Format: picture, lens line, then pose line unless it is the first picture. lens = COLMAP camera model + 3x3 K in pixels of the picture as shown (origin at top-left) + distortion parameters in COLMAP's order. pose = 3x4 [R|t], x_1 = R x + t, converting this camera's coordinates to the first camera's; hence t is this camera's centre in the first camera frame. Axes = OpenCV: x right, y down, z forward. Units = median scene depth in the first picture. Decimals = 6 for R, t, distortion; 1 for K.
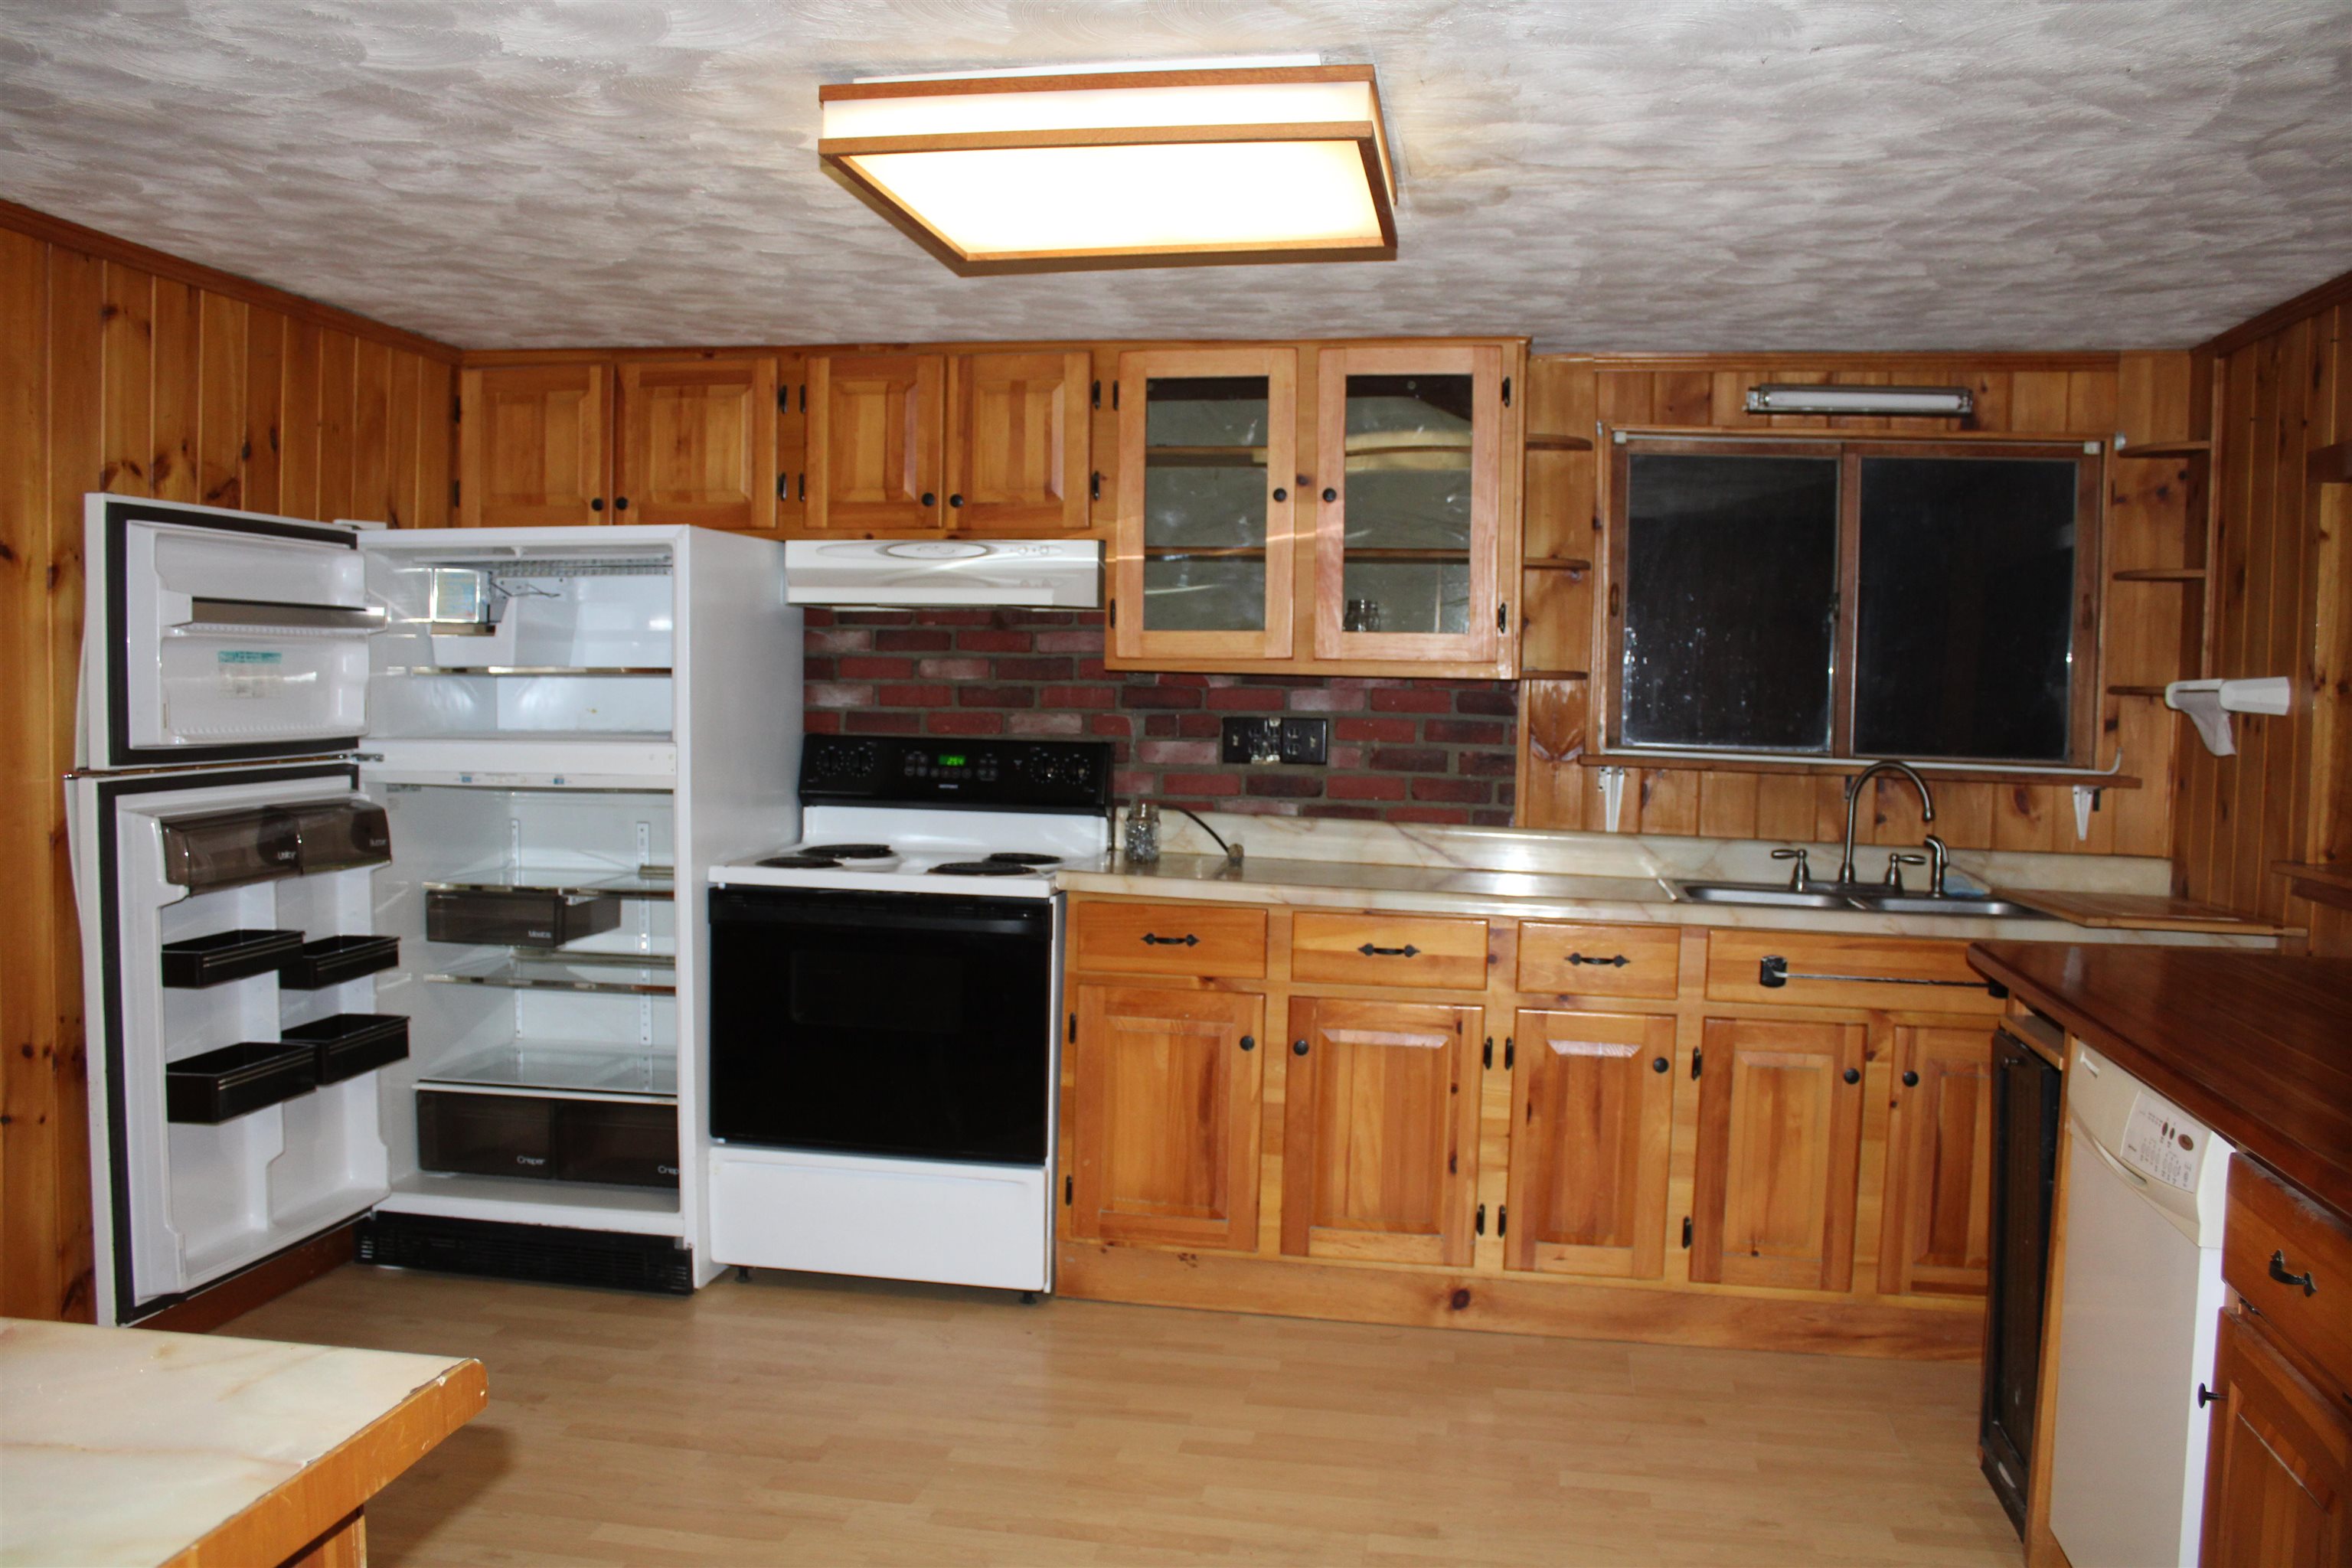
lens RADIAL K [[1946.3, 0, 1167.9], [0, 1946.3, 794.5], [0, 0, 1]] dist [-0.166782, 0.132707]
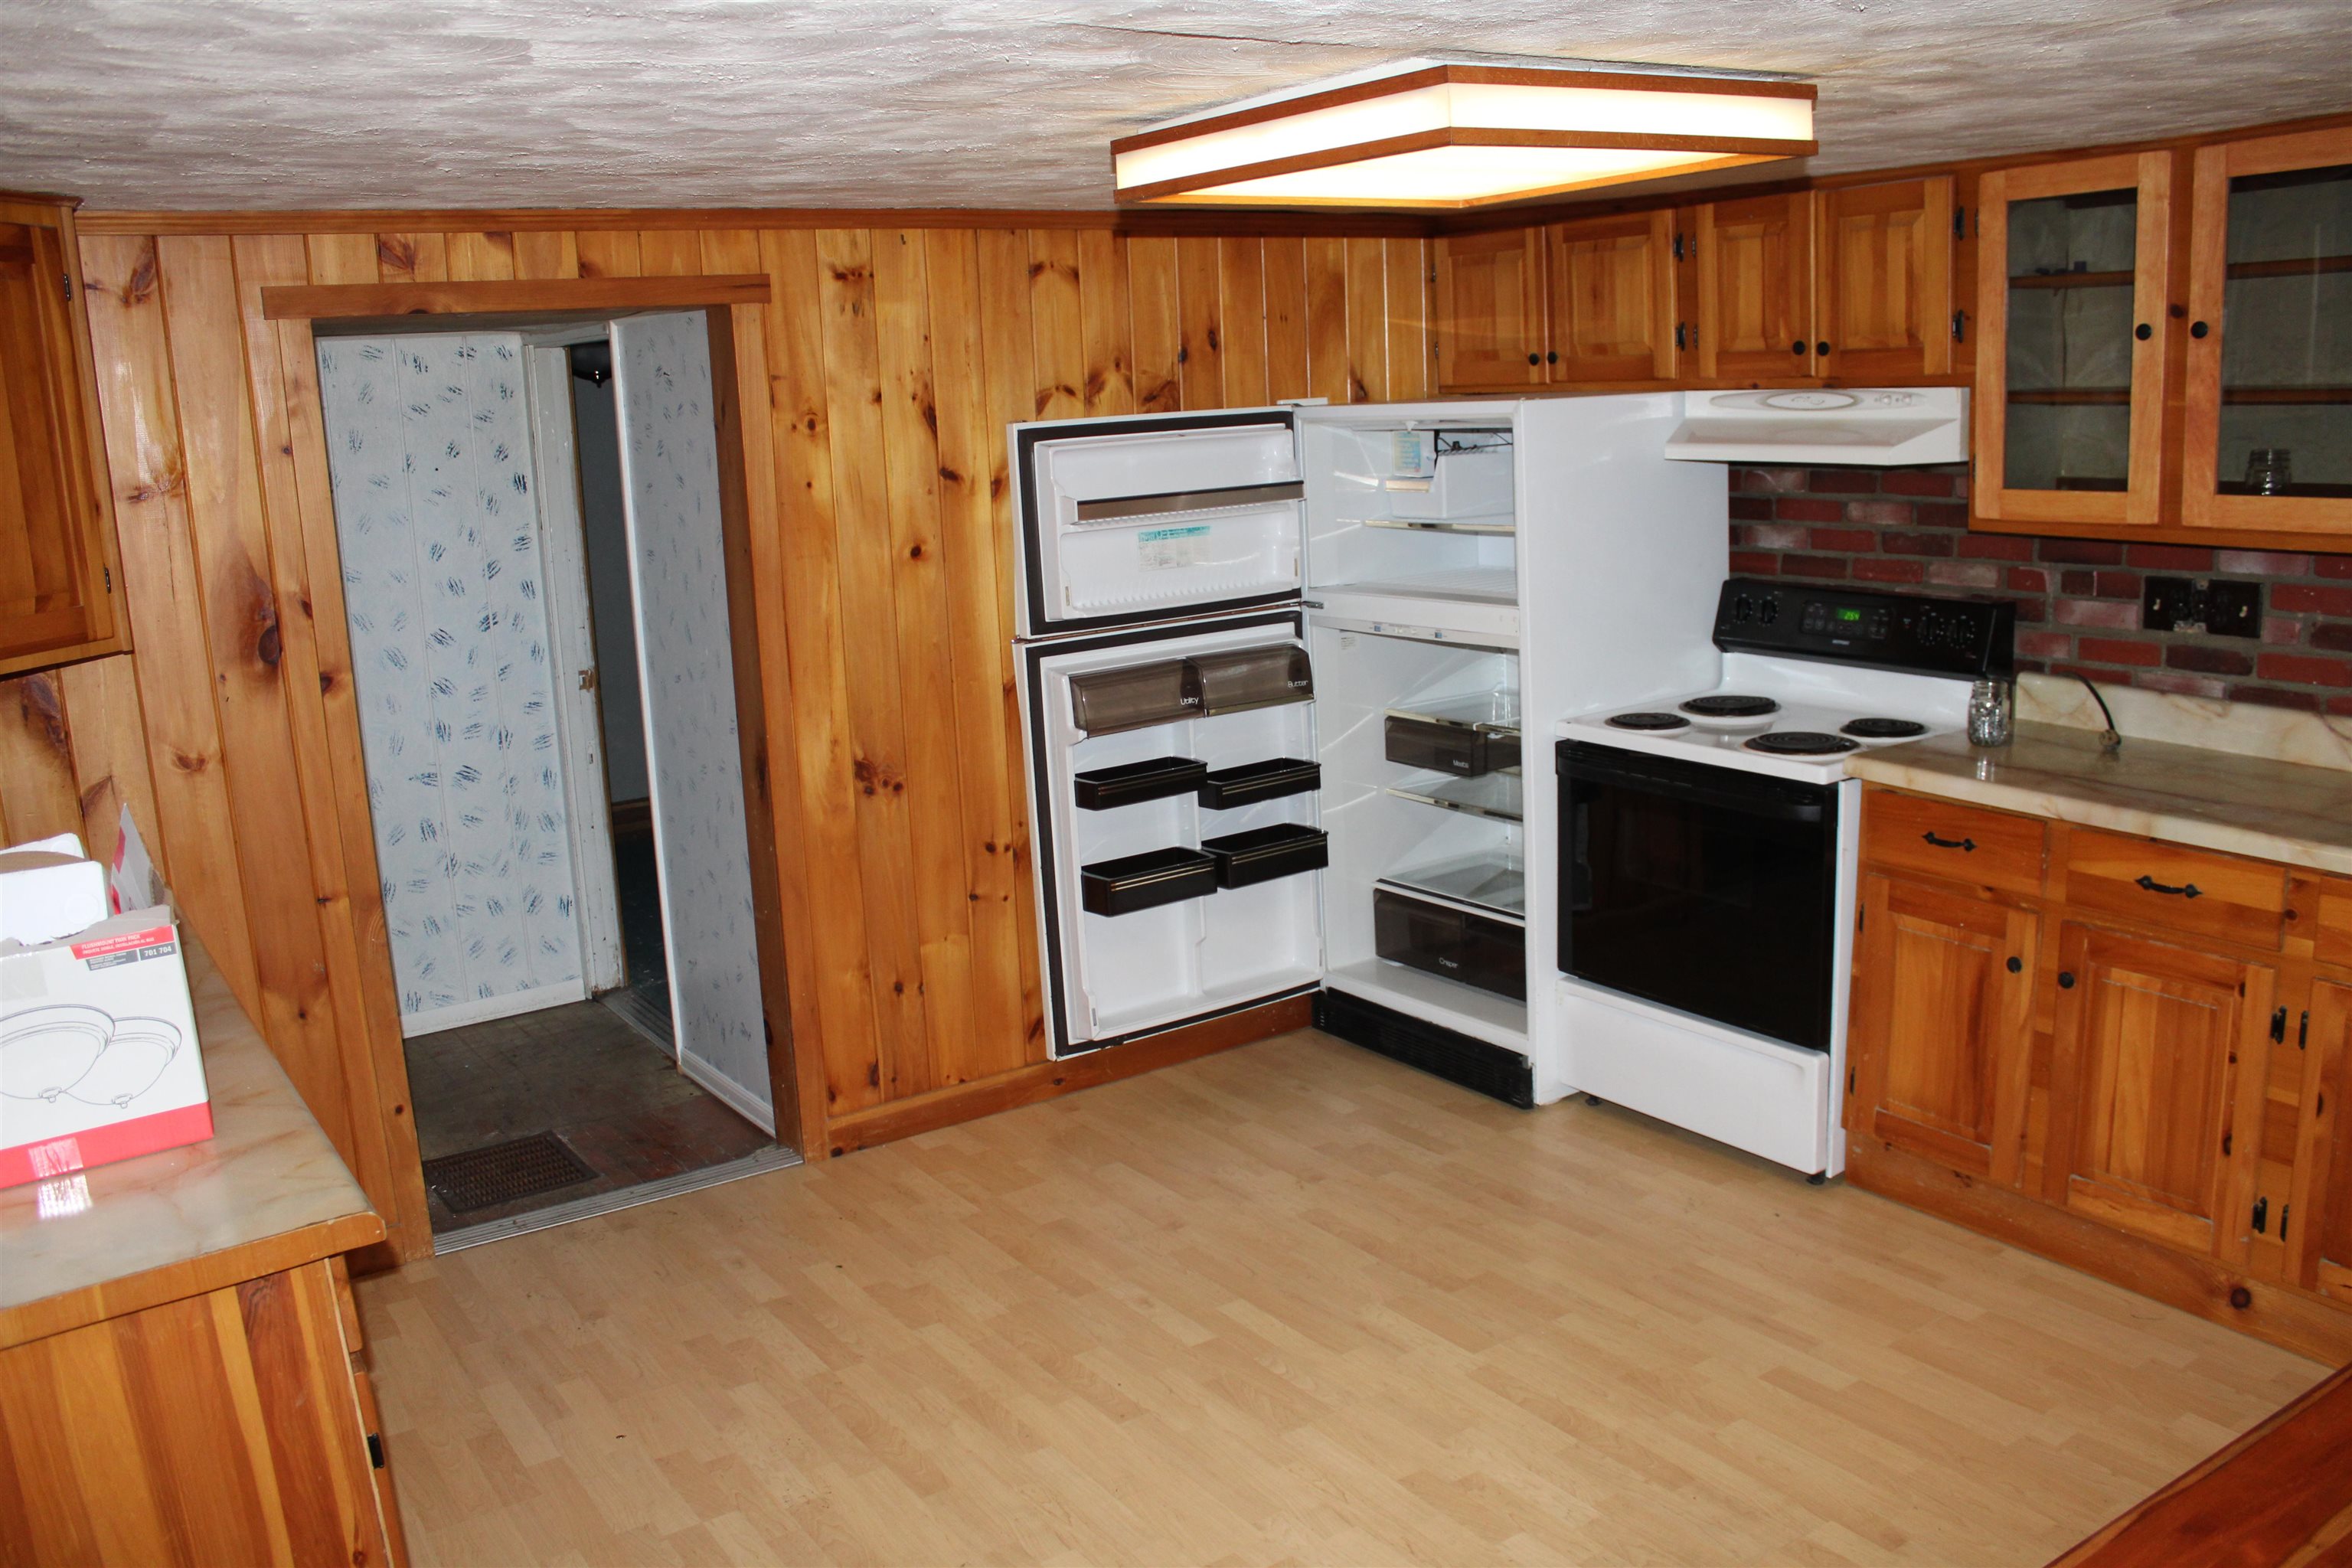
lens RADIAL K [[1946.3, 0, 1167.9], [0, 1946.3, 794.5], [0, 0, 1]] dist [-0.166782, 0.132707]
pose [[0.694538, 0.100311, -0.712429, 0.371224], [0.018174, 0.987470, 0.156755, -0.092515], [0.719226, -0.121820, 0.684013, 0.113281]]
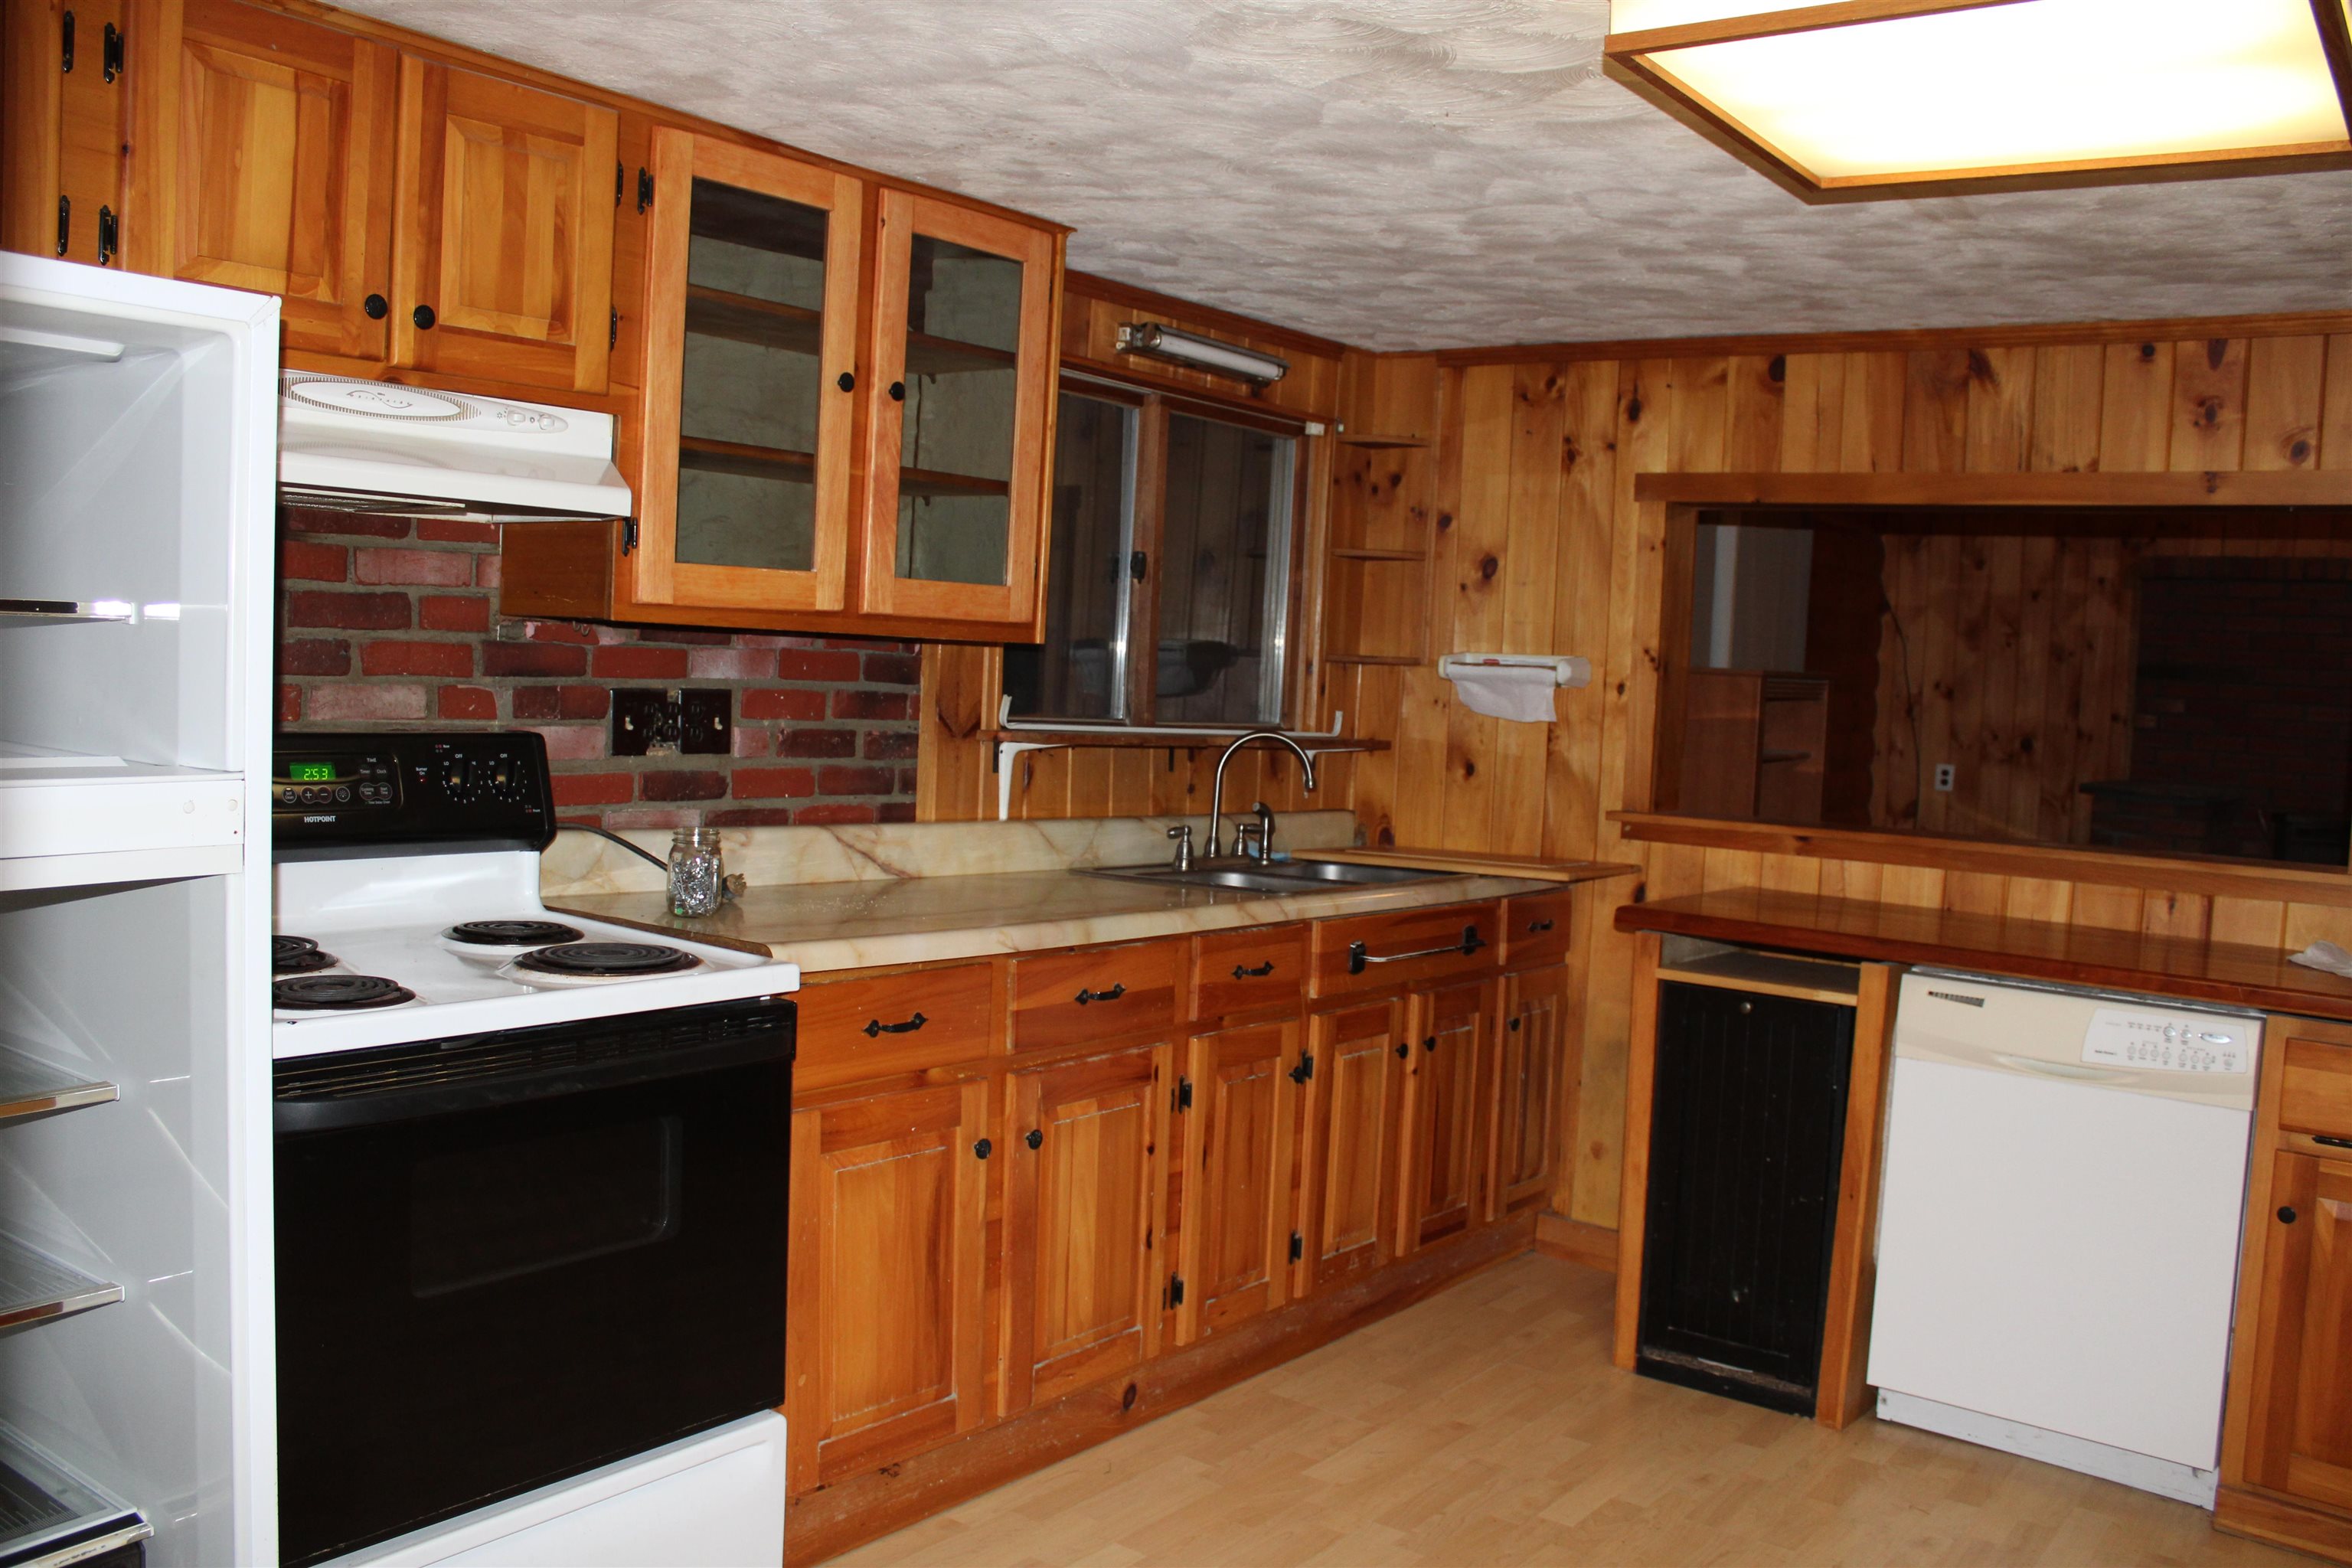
lens RADIAL K [[1946.3, 0, 1167.9], [0, 1946.3, 794.5], [0, 0, 1]] dist [-0.166782, 0.132707]
pose [[0.454791, -0.057819, 0.888720, -0.538088], [0.016295, 0.998264, 0.056607, -0.042181], [-0.890449, -0.011263, 0.454943, 0.584223]]
